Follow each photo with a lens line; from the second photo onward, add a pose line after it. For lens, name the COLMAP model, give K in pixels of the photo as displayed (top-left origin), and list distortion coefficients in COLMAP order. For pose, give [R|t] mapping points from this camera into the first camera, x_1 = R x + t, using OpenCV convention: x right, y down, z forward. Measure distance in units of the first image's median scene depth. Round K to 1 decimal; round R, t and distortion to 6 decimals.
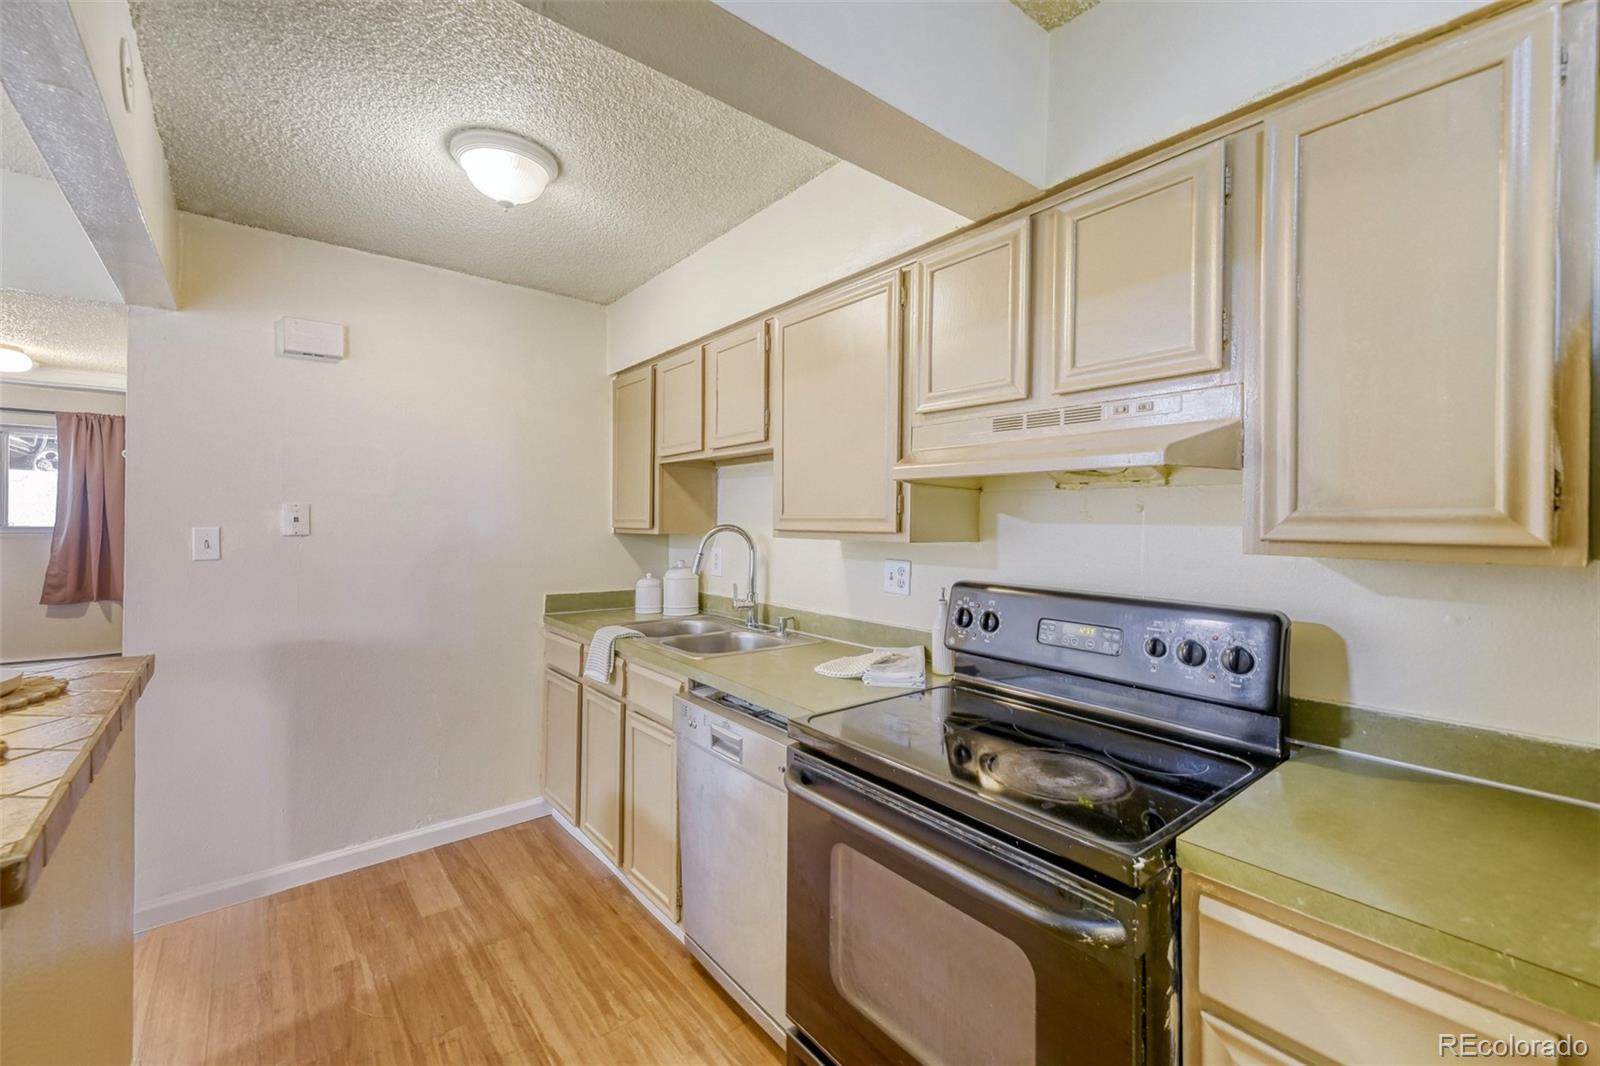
lens RADIAL K [[649.7, 0, 799.1], [0, 649.7, 522.6], [0, 0, 1]] dist [0.012894, -0.000823]
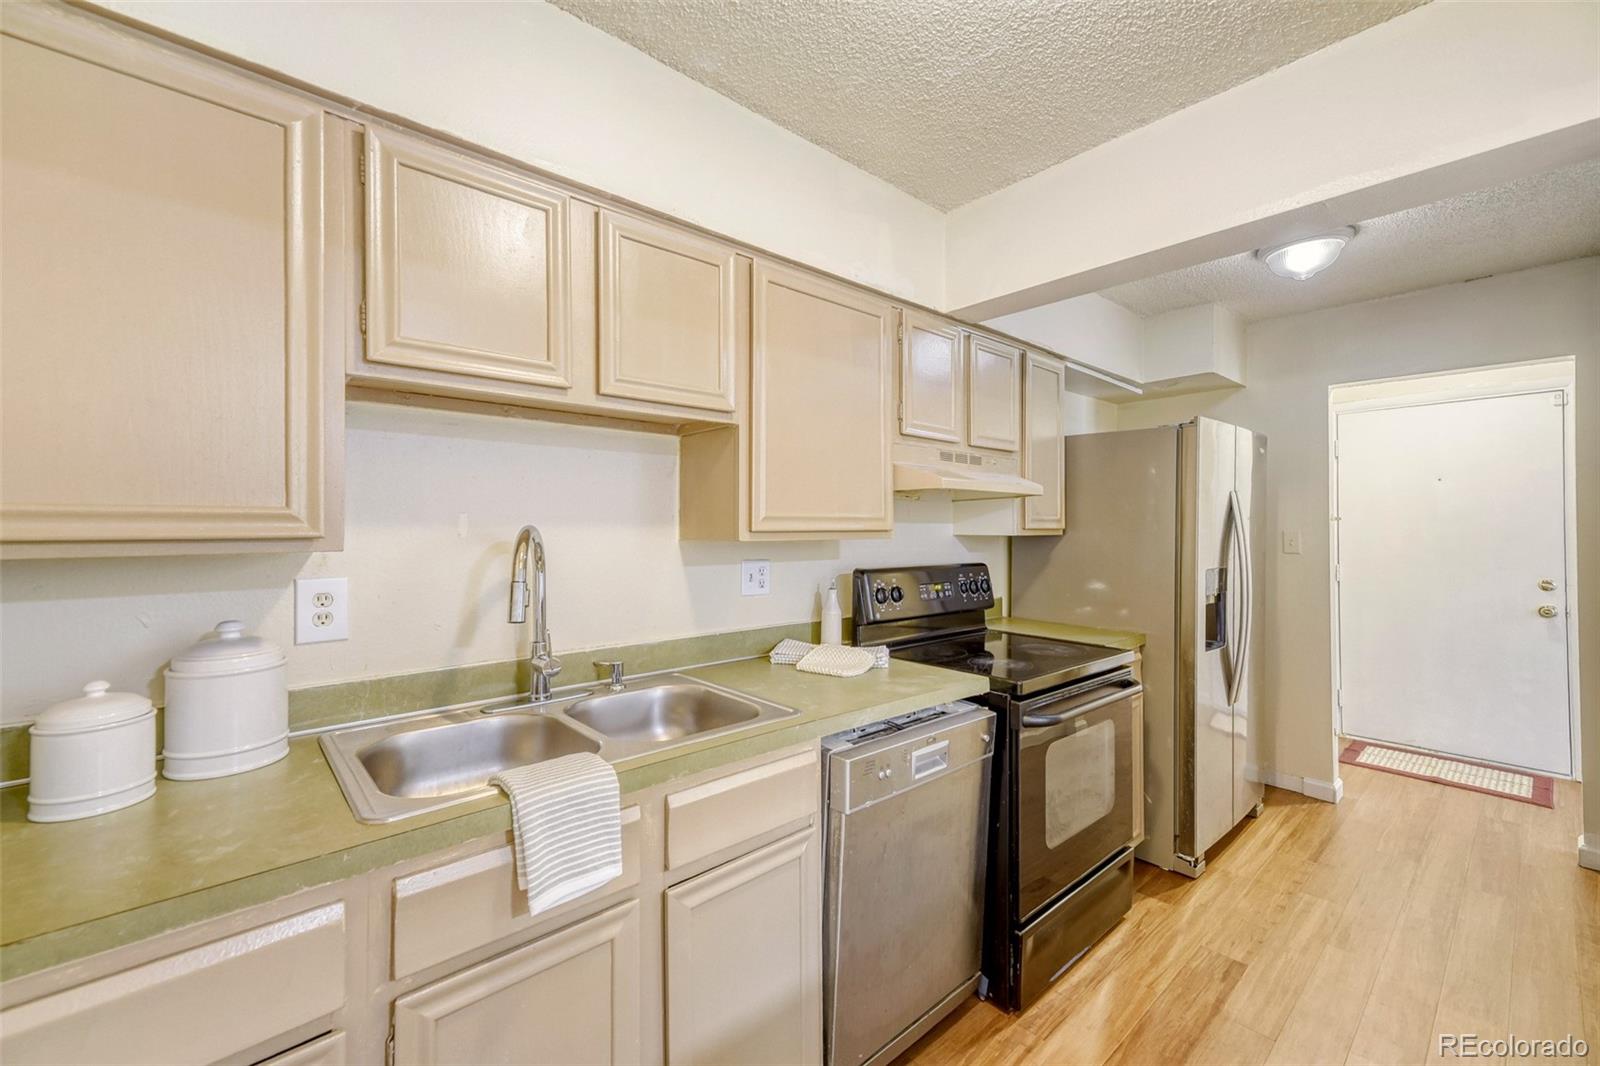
lens RADIAL K [[649.7, 0, 795.6], [0, 649.7, 520.6], [0, 0, 1]] dist [0.012894, -0.000823]
pose [[-0.034711, 0.001491, 0.999396, -0.889019], [0.000715, 0.999999, -0.001467, 0.000185], [-0.999397, 0.000663, -0.034712, 1.054161]]
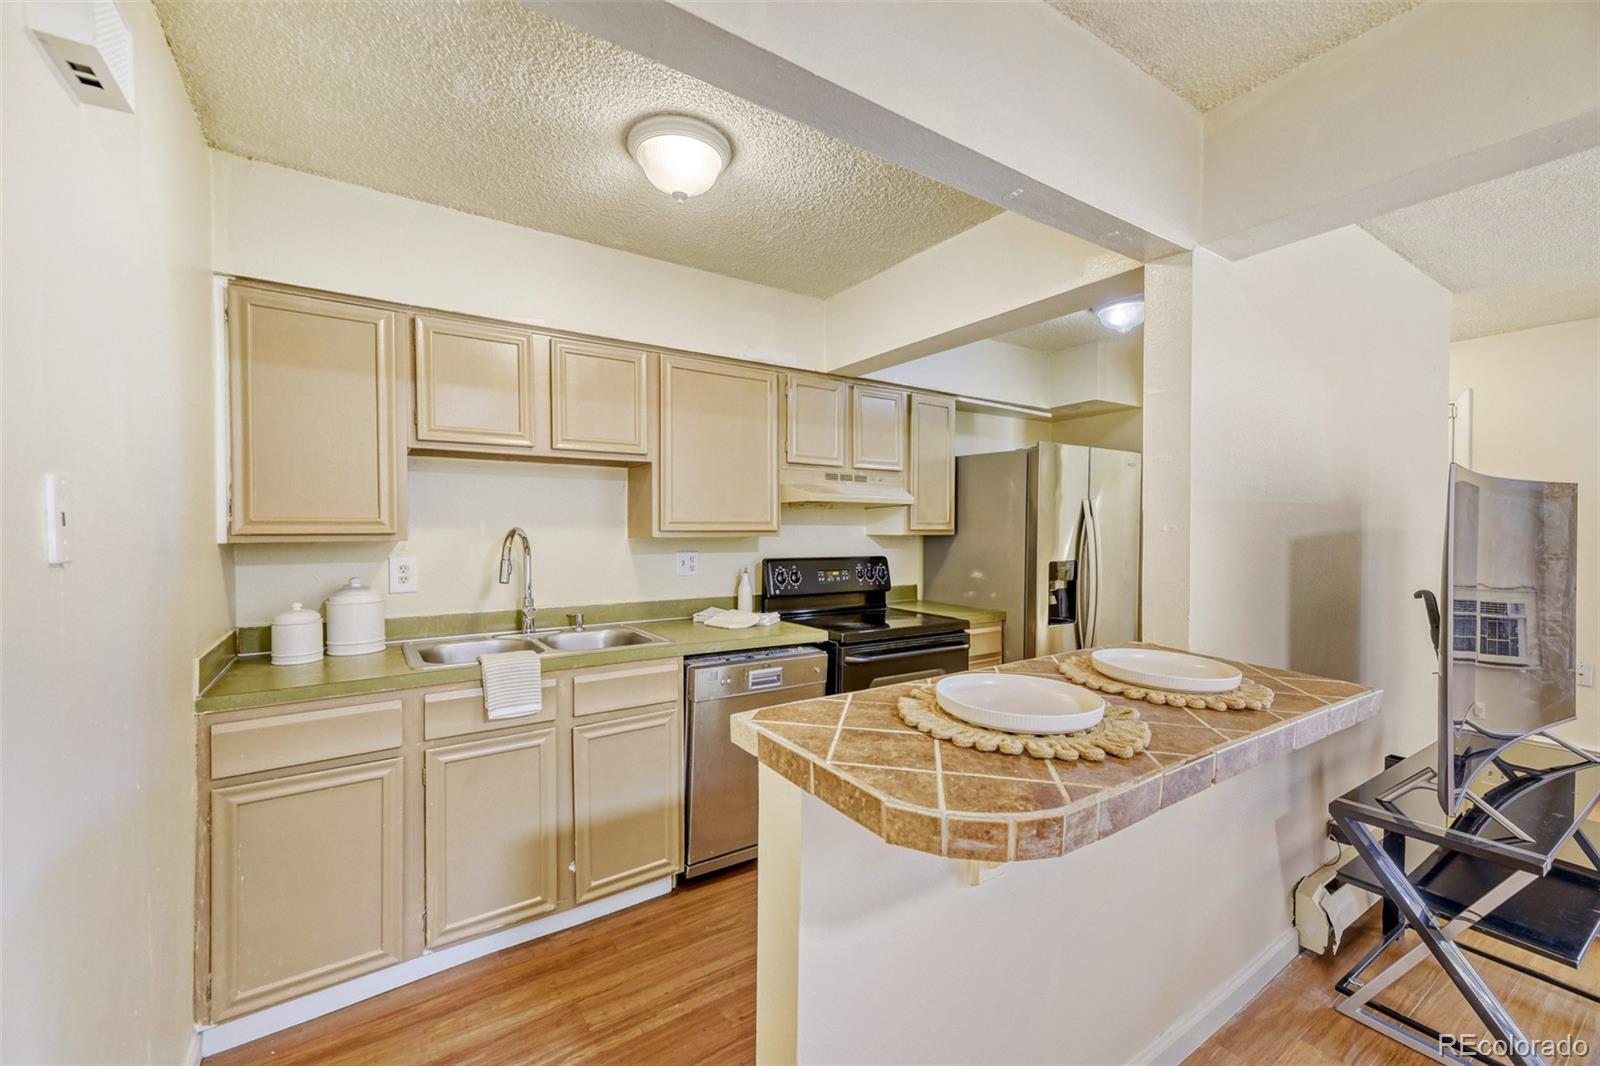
lens RADIAL K [[649.7, 0, 795.2], [0, 649.7, 537.0], [0, 0, 1]] dist [0.012894, -0.000823]
pose [[0.102376, -0.020211, 0.994540, -1.318202], [0.001816, 0.999796, 0.020131, -0.001345], [-0.994744, -0.000255, 0.102392, 0.676921]]
